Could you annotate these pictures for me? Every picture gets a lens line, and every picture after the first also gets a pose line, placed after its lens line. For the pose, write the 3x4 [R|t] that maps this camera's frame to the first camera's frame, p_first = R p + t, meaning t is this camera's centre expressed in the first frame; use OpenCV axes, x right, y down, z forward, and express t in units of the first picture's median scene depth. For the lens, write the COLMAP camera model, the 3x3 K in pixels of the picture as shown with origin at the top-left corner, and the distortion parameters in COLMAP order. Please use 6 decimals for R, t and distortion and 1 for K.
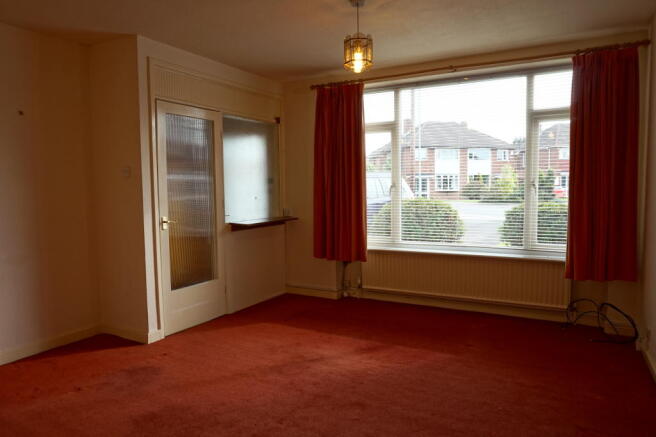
lens RADIAL K [[447.9, 0, 325.9], [0, 447.9, 220.7], [0, 0, 1]] dist [-0.053057, 0.042817]
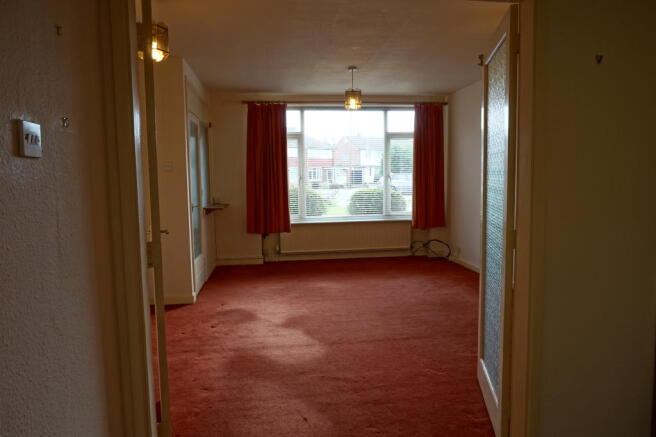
lens RADIAL K [[447.9, 0, 325.9], [0, 447.9, 220.7], [0, 0, 1]] dist [-0.053057, 0.042817]
pose [[0.801996, -0.059445, 0.594364, -0.648642], [0.052694, 0.998197, 0.028731, 0.021521], [-0.595000, 0.008277, 0.803683, -0.188235]]
